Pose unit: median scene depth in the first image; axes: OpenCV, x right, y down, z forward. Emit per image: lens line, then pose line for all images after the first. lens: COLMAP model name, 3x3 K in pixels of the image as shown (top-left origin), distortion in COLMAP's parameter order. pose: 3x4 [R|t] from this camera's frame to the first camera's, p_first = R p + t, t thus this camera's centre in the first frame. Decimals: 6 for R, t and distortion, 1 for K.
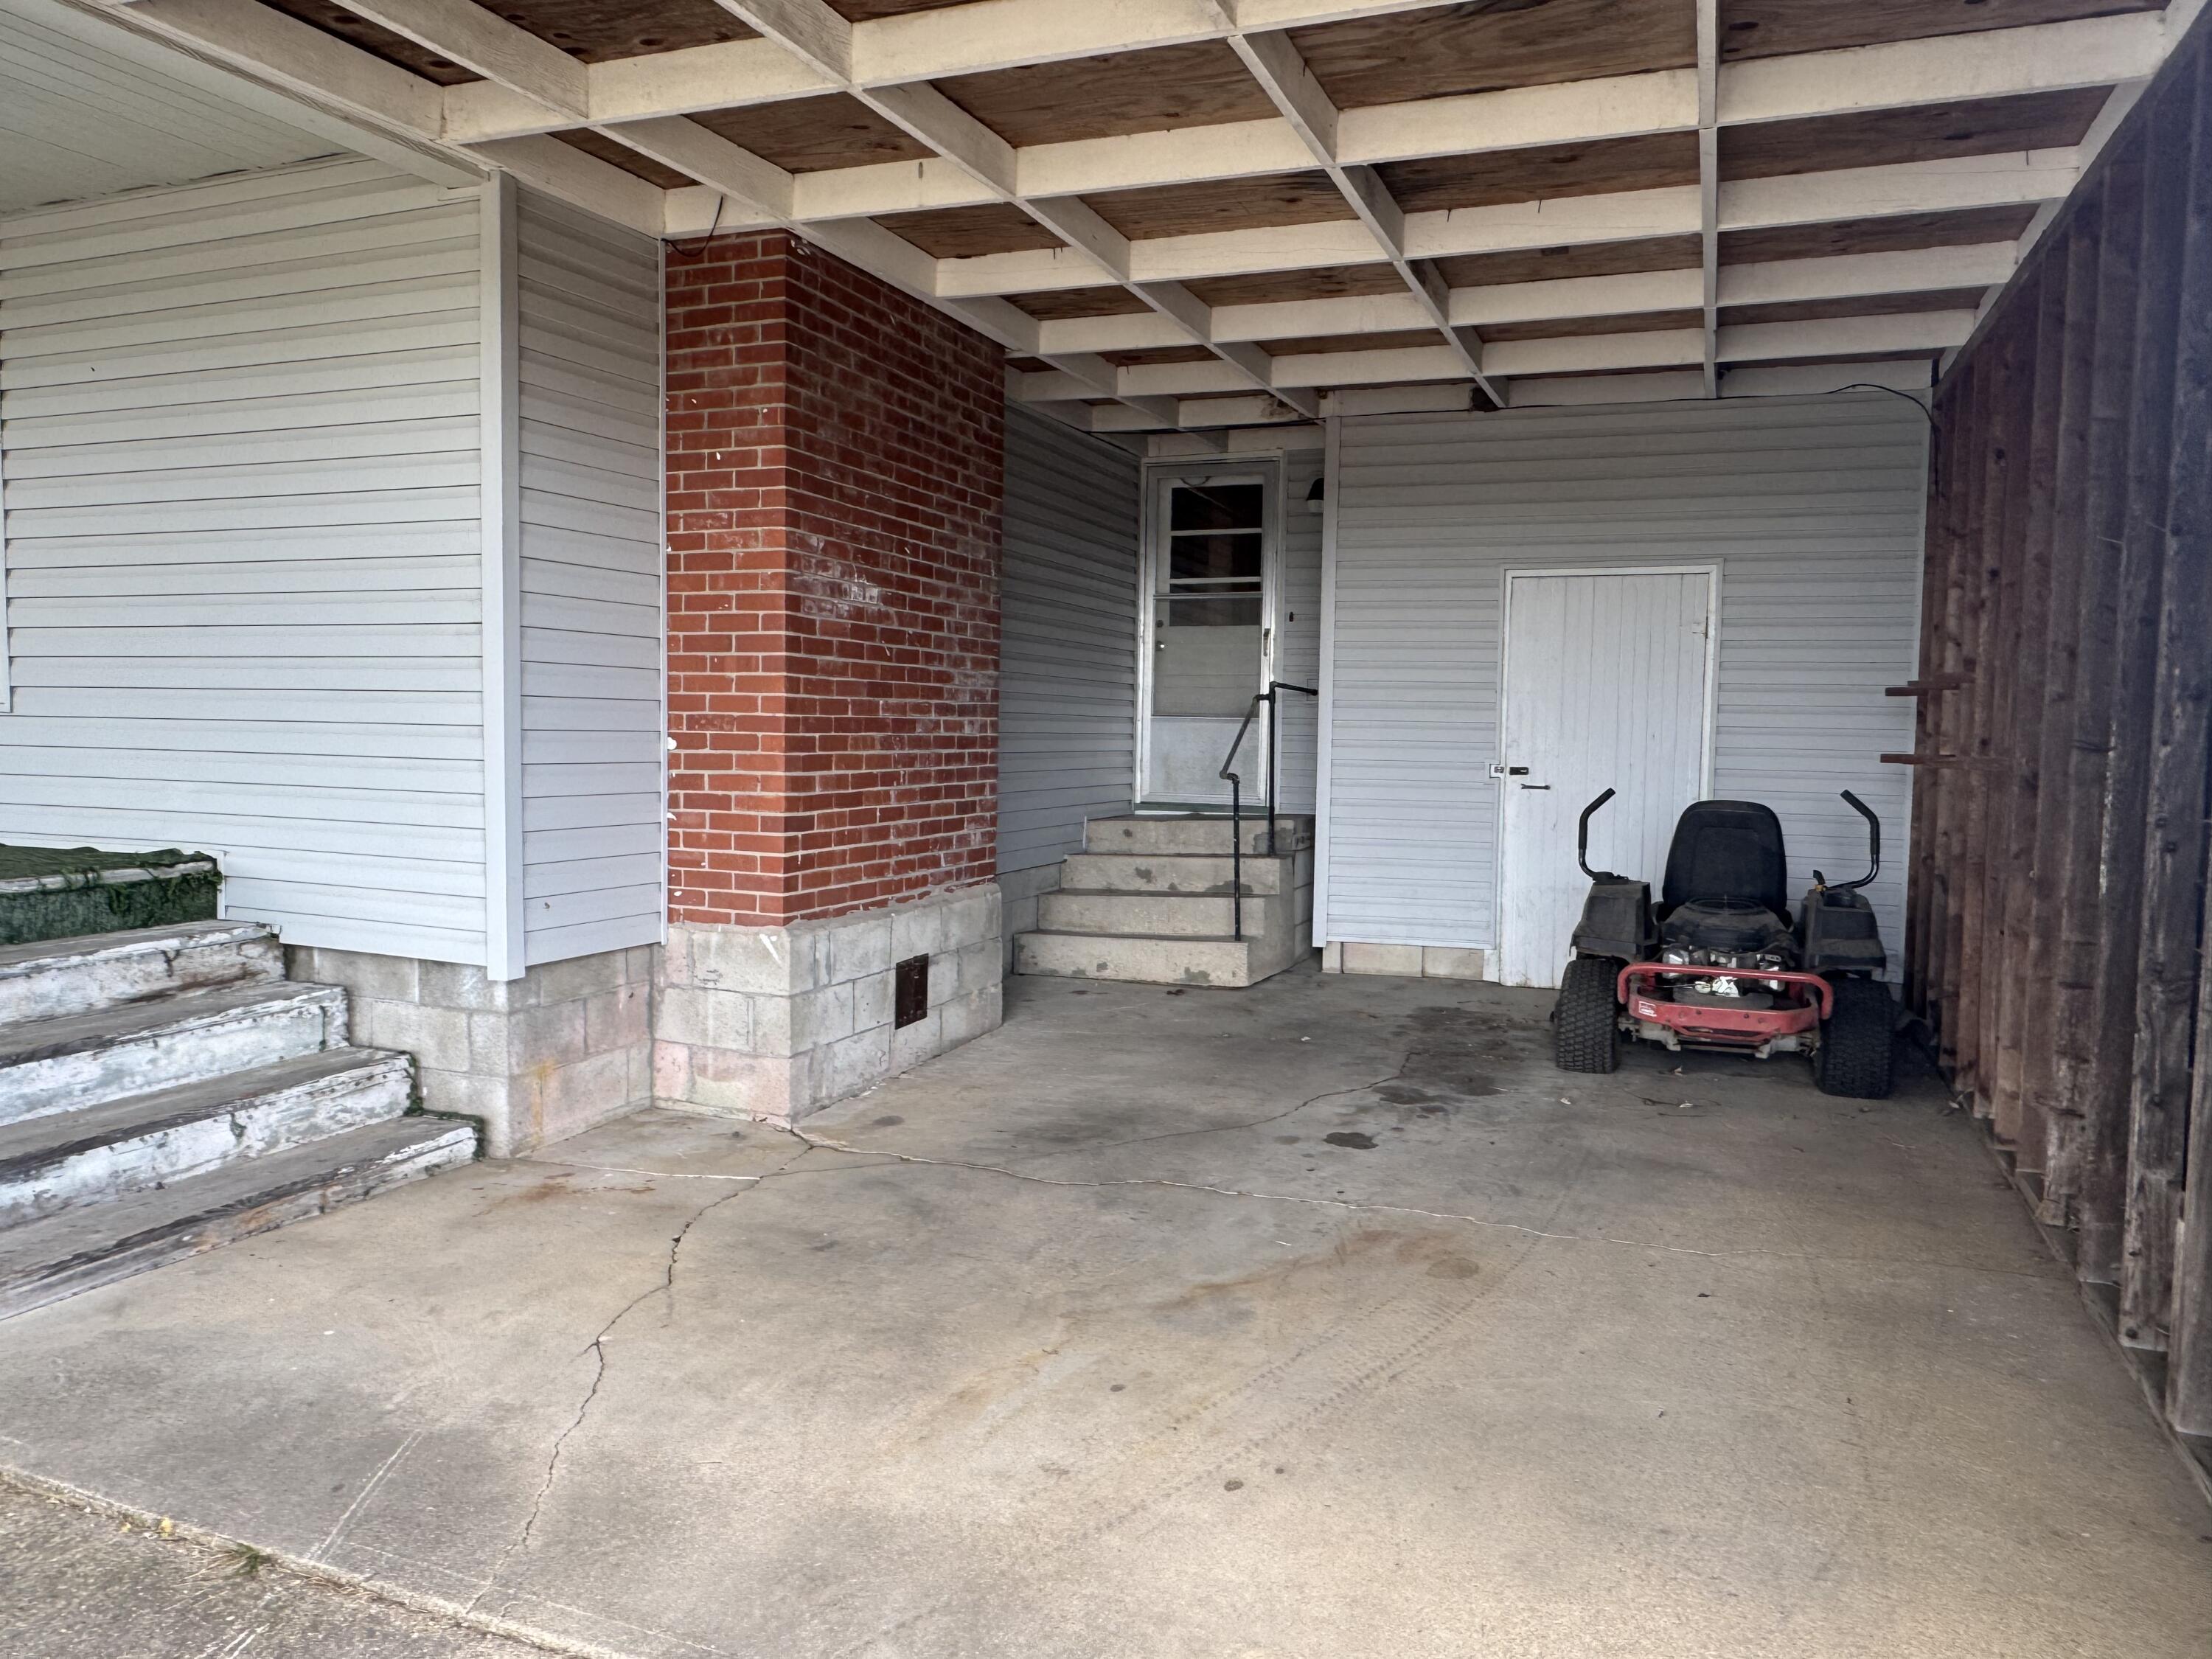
lens RADIAL K [[1504.3, 0, 1096.9], [0, 1504.3, 828.3], [0, 0, 1]] dist [-0.007783, -0.001036]
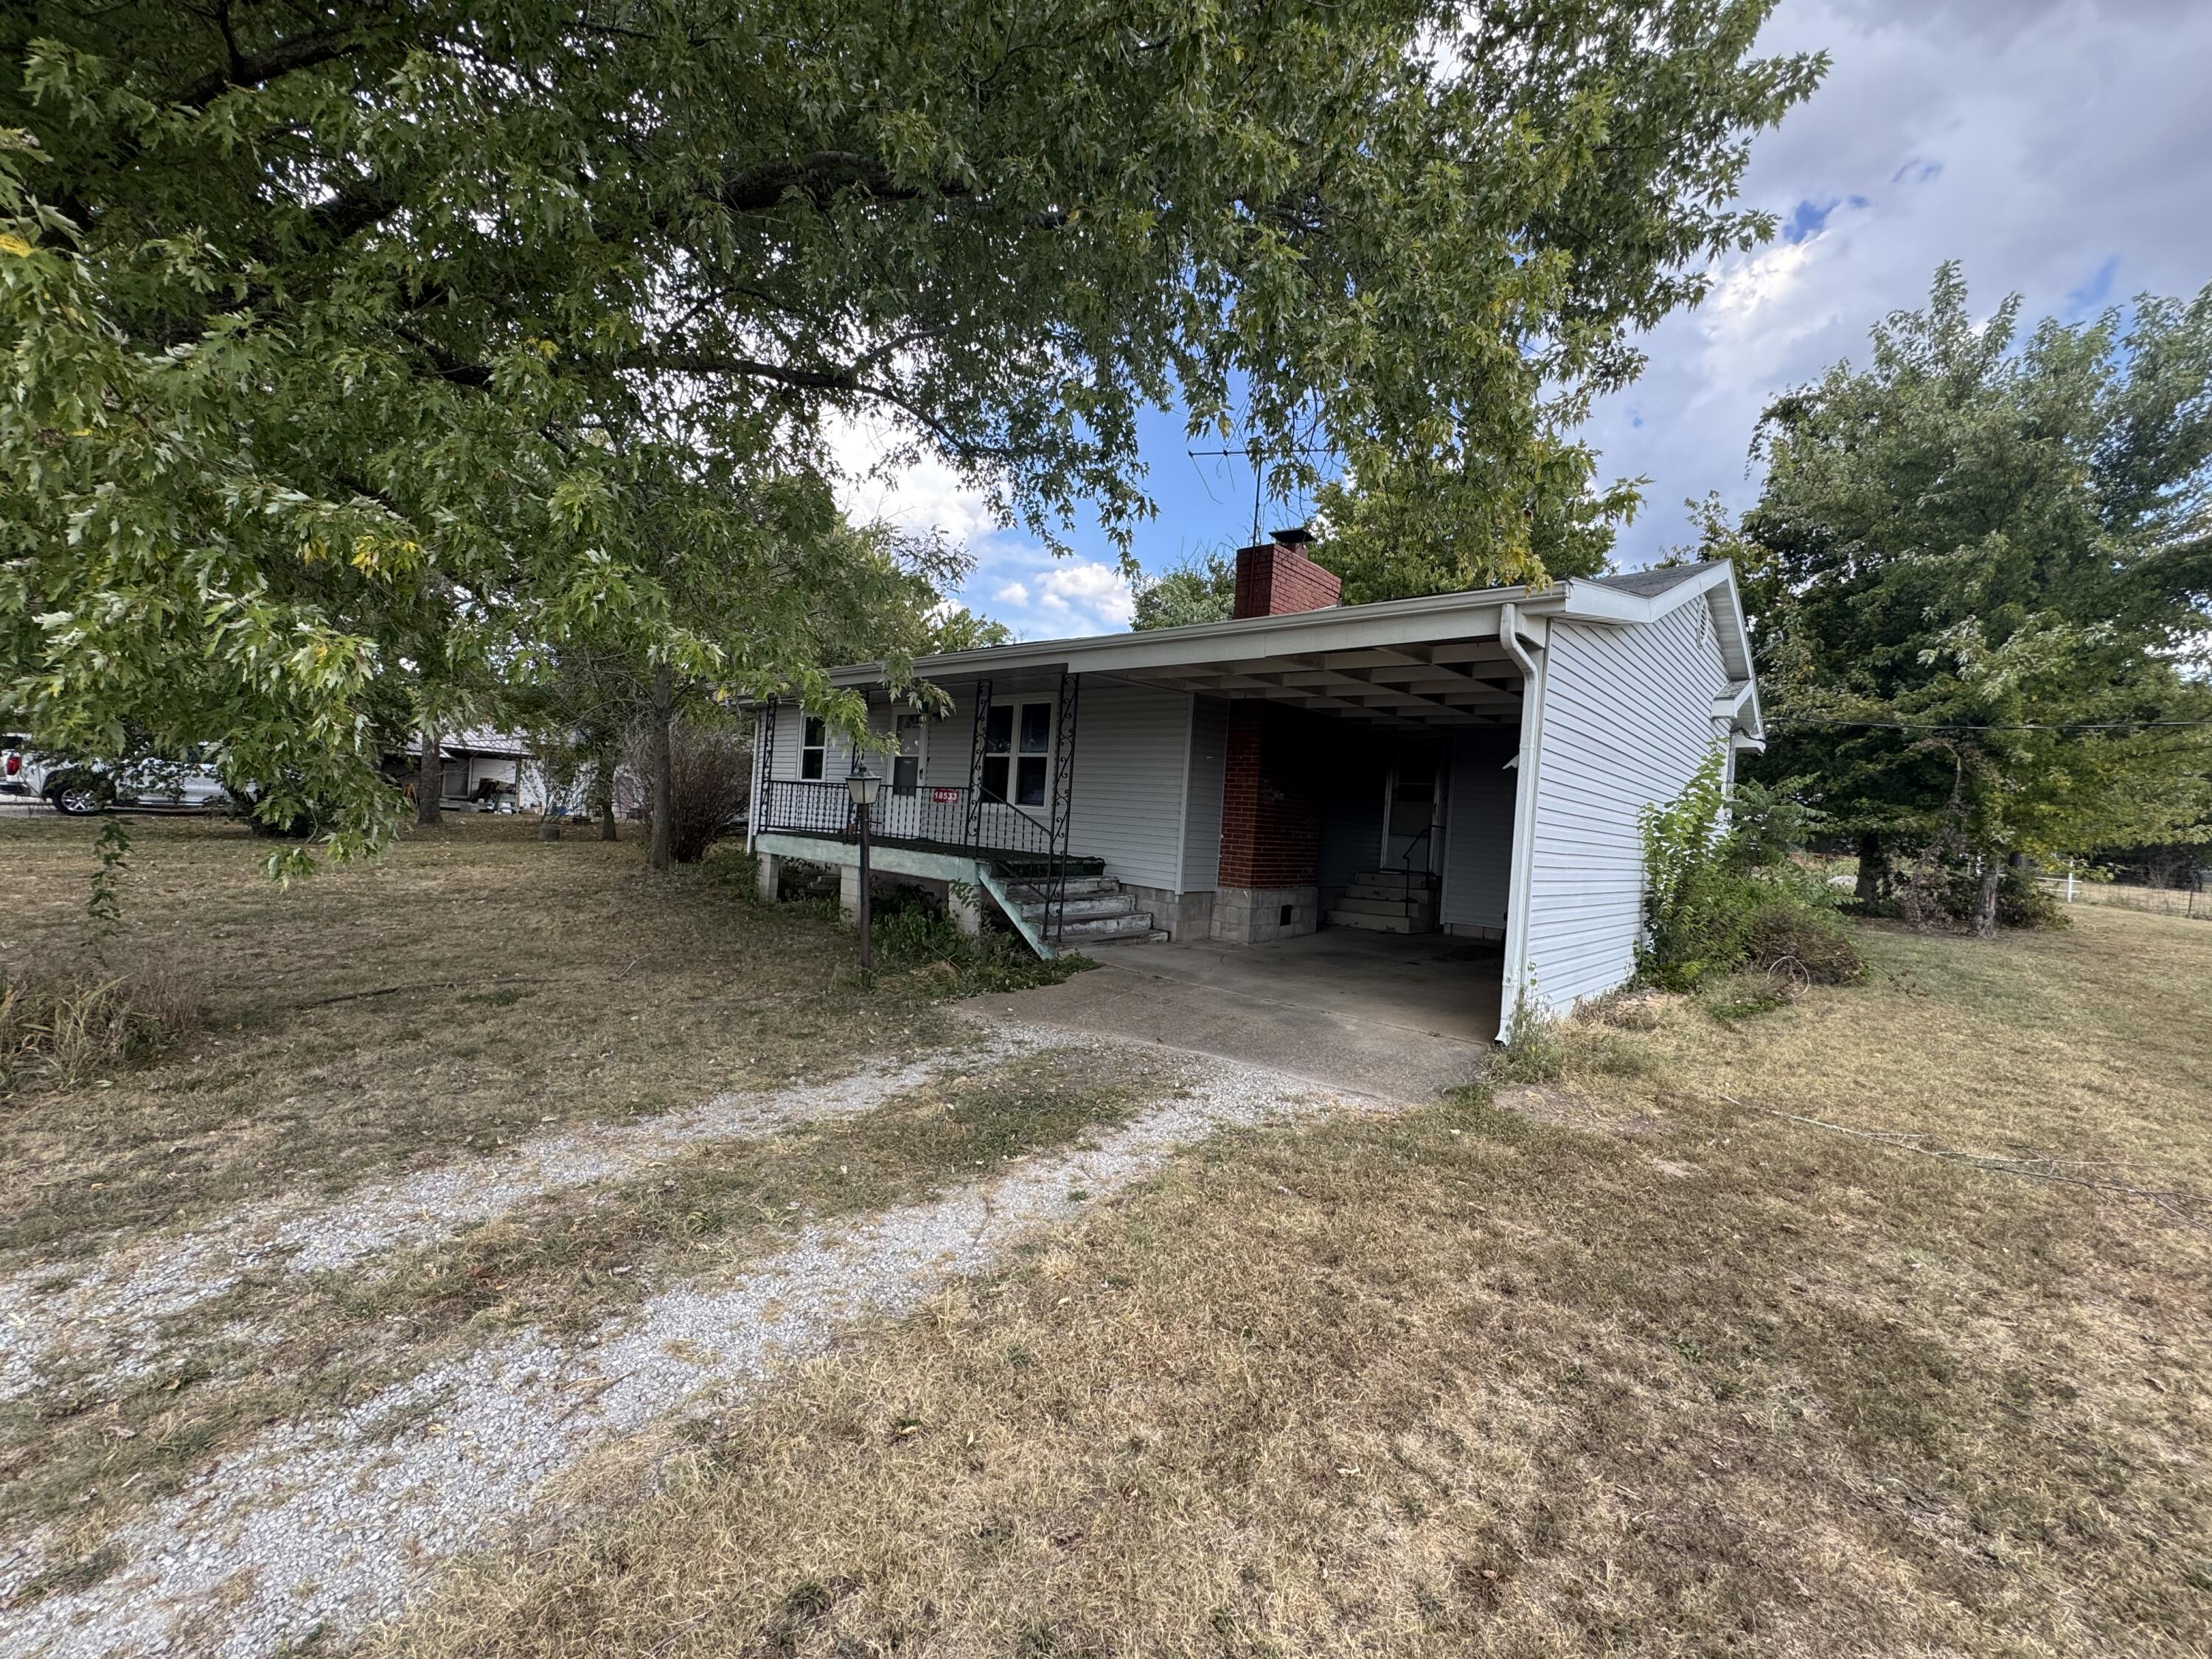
lens RADIAL K [[888.1, 0, 1106.0], [0, 888.1, 829.5], [0, 0, 1]] dist [0.000197, 0.000000]
pose [[0.938802, 0.053736, -0.340241, 0.179153], [-0.075768, 0.995779, -0.051793, 0.058923], [0.336022, 0.074402, 0.938911, -1.098701]]
